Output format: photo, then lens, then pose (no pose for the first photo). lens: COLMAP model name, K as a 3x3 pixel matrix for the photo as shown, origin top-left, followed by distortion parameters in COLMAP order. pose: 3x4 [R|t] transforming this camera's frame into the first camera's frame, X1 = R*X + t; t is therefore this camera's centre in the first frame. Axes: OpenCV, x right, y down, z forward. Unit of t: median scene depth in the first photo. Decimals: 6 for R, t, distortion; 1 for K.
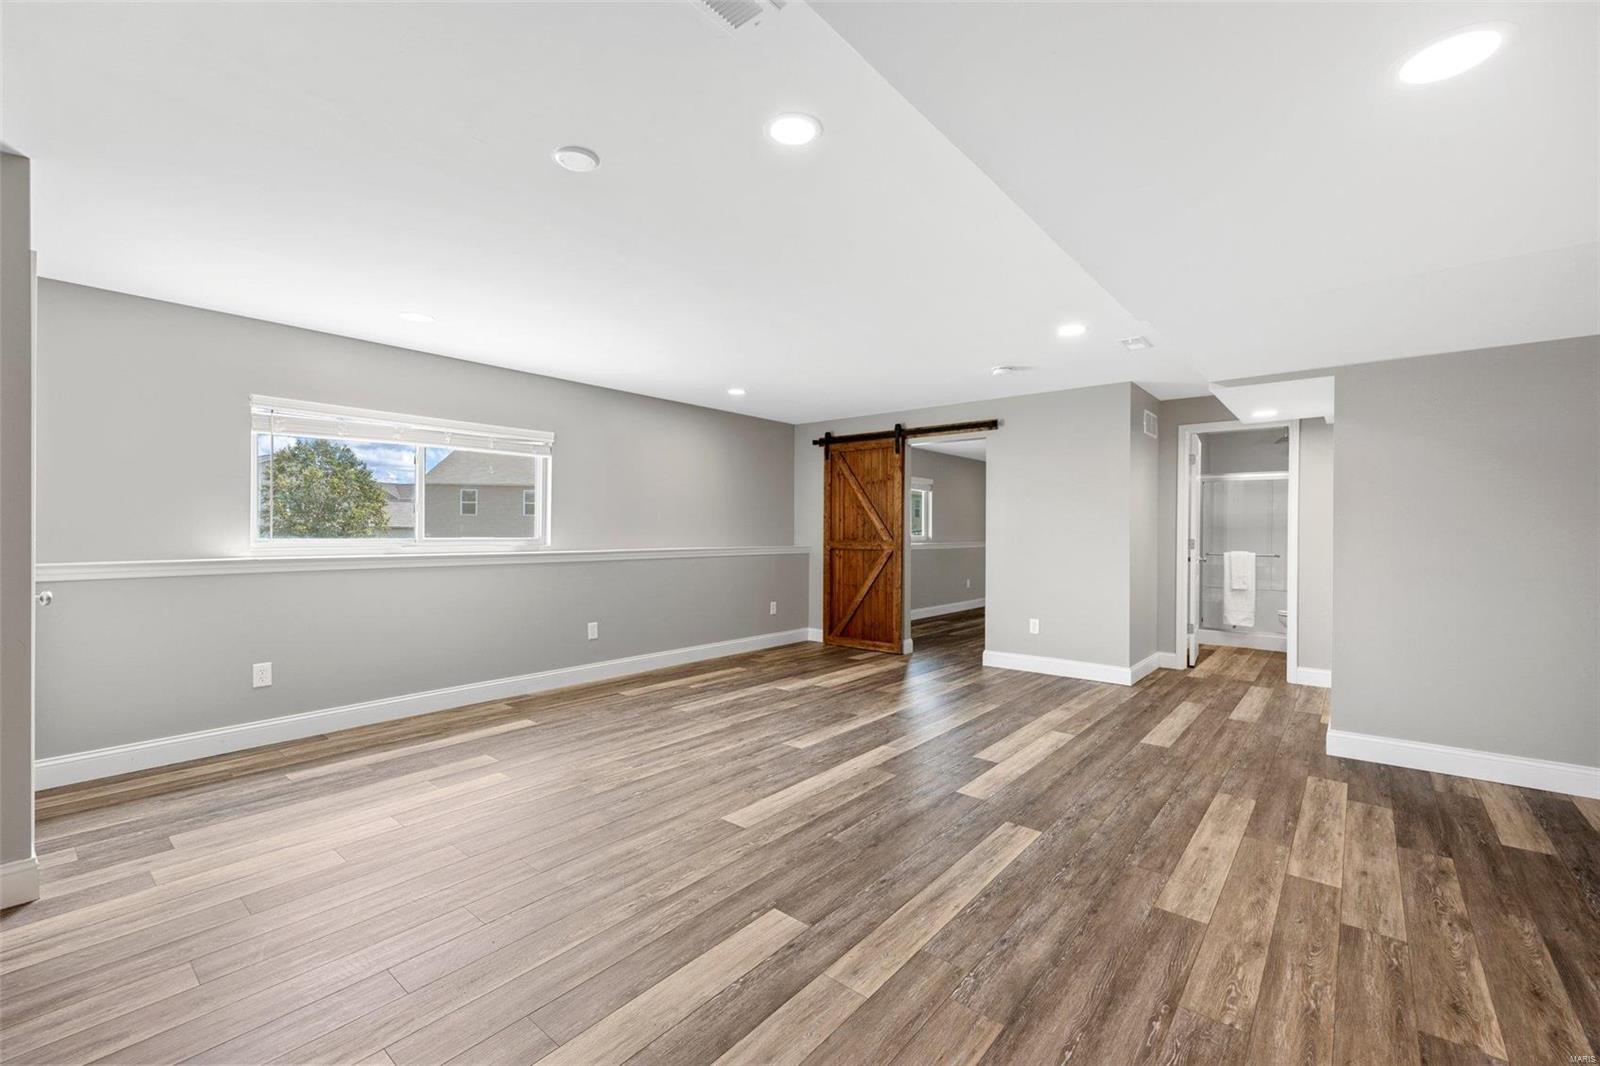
lens RADIAL K [[665.3, 0, 813.6], [0, 665.3, 534.3], [0, 0, 1]] dist [0.006660, 0.000328]
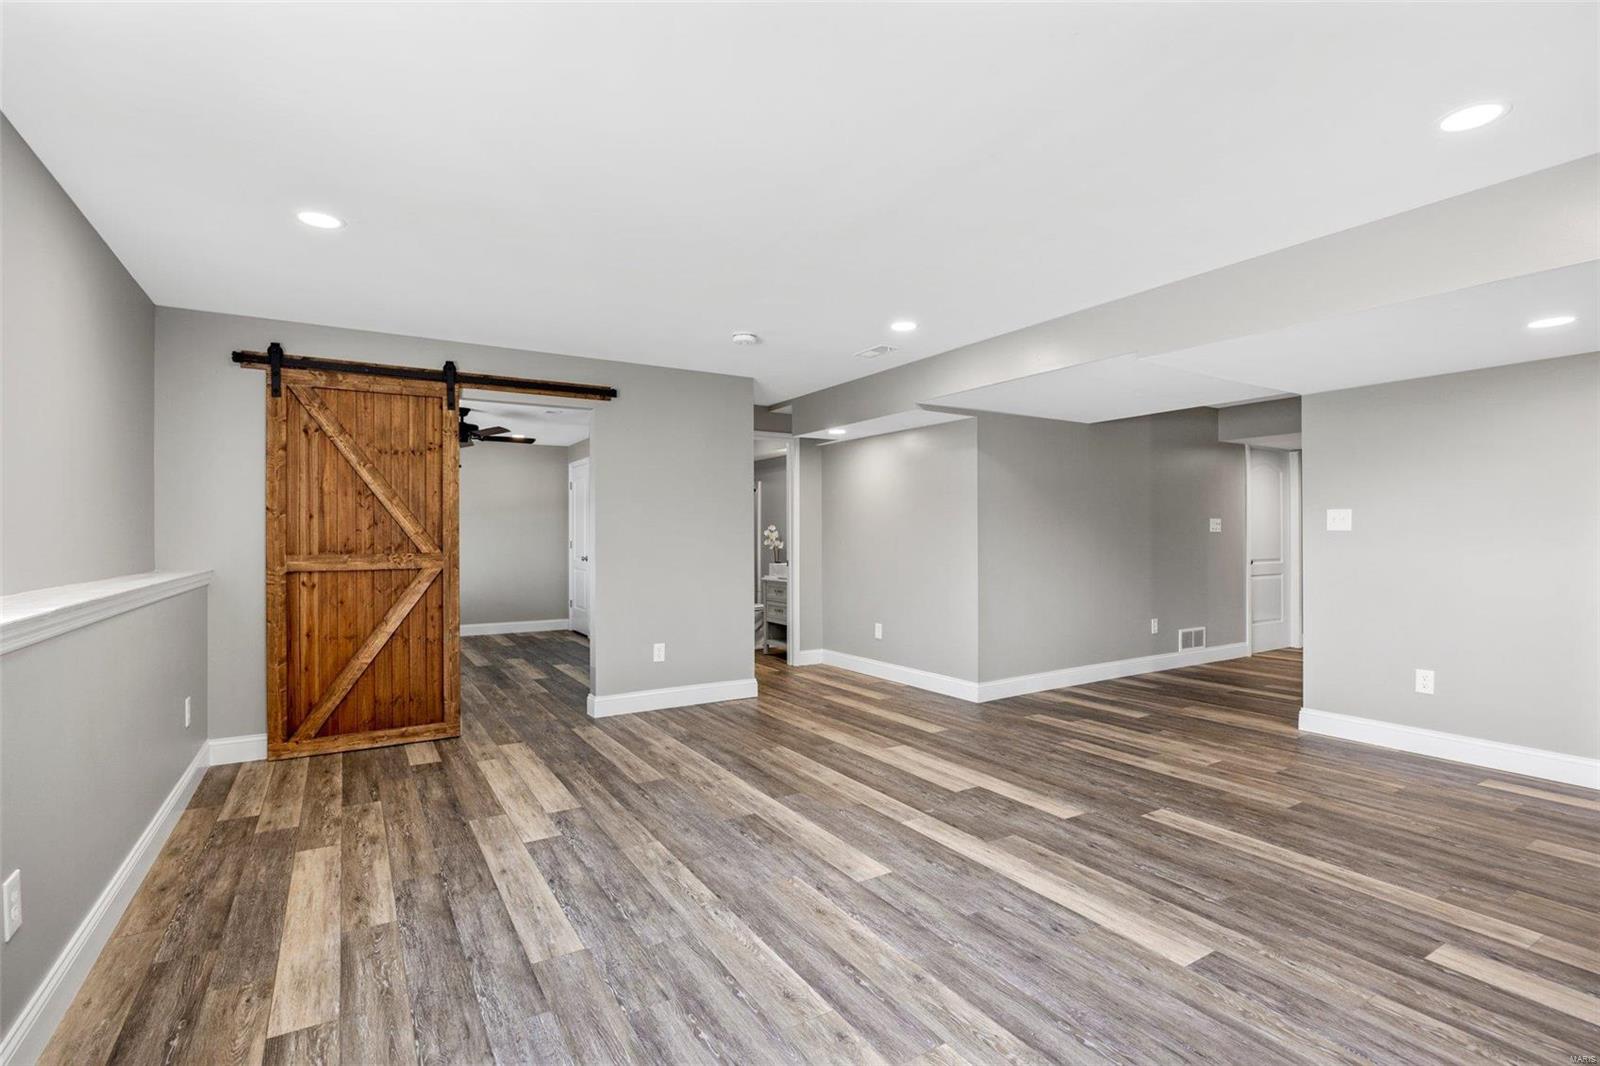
lens RADIAL K [[740.1, 0, 800.0], [0, 740.1, 533.0], [0, 0, 1]] dist [-0.011920, 0.000443]
pose [[0.329499, -0.003422, 0.944150, -0.707645], [0.008821, 0.999961, 0.000546, -0.009630], [-0.944115, 0.008149, 0.329517, 0.822670]]
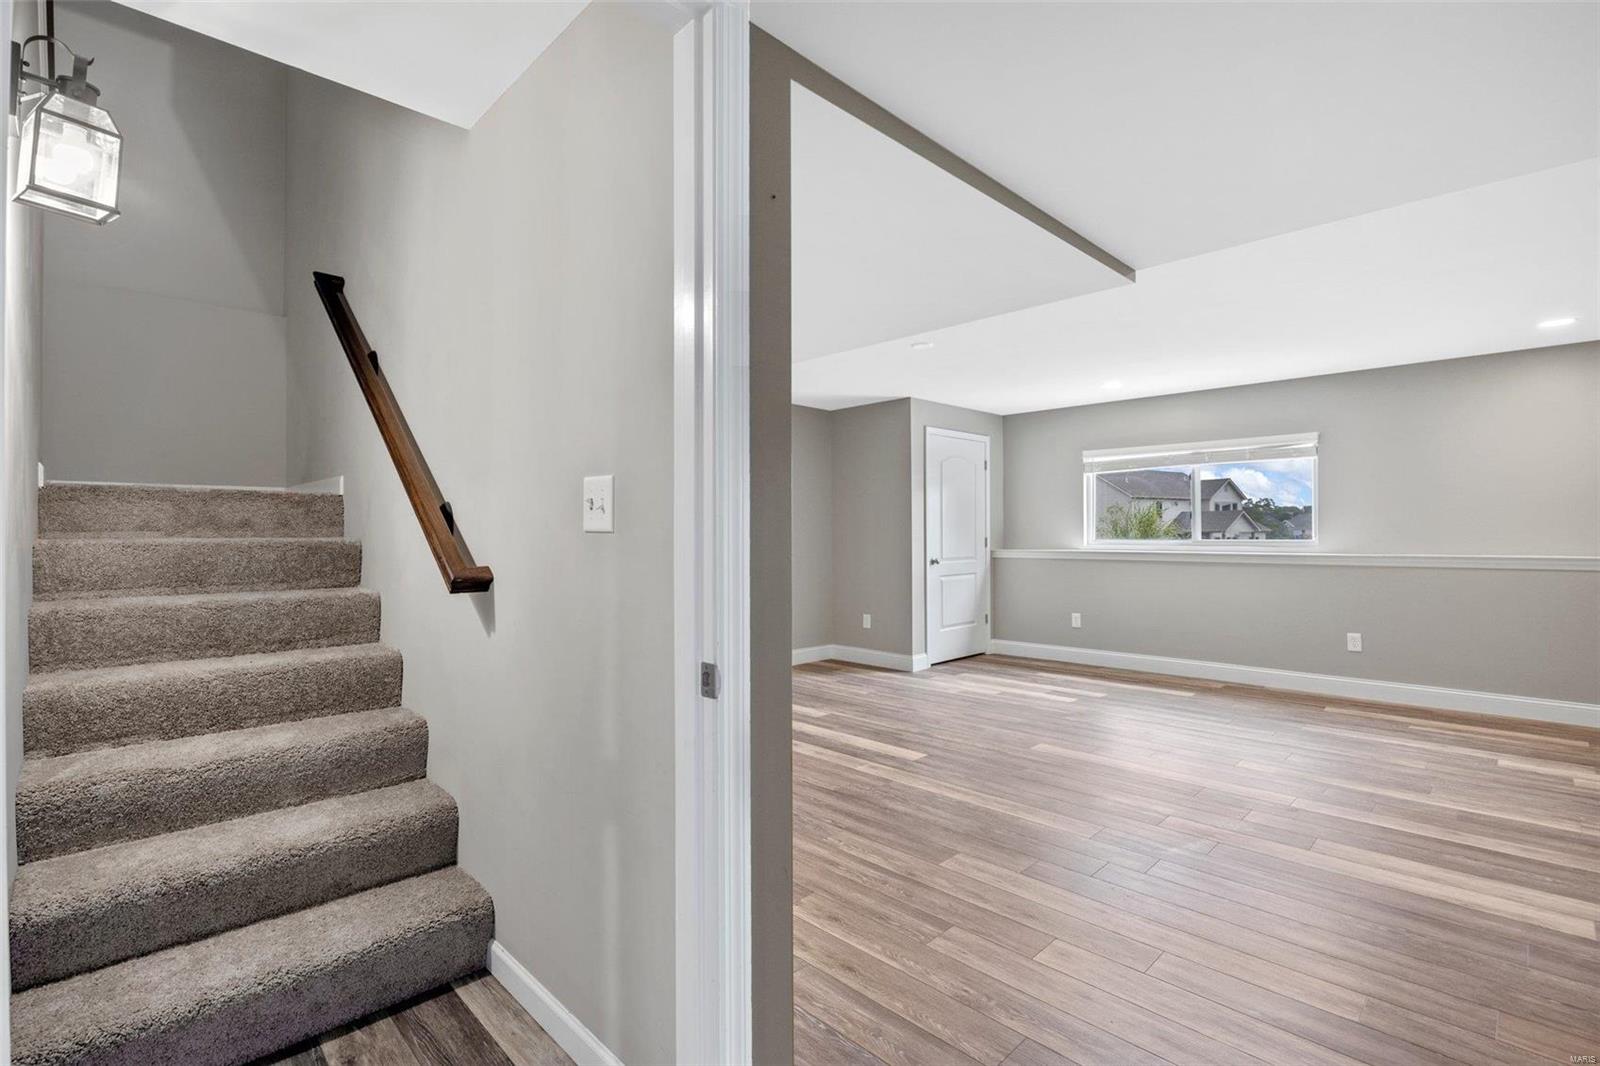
lens RADIAL K [[740.2, 0, 800.0], [0, 740.2, 533.0], [0, 0, 1]] dist [0.000744, 0.000067]
pose [[-0.102242, -0.005636, -0.994744, 1.051556], [0.000335, 0.999984, -0.005700, 0.000878], [0.994759, -0.000916, -0.102239, 0.486901]]
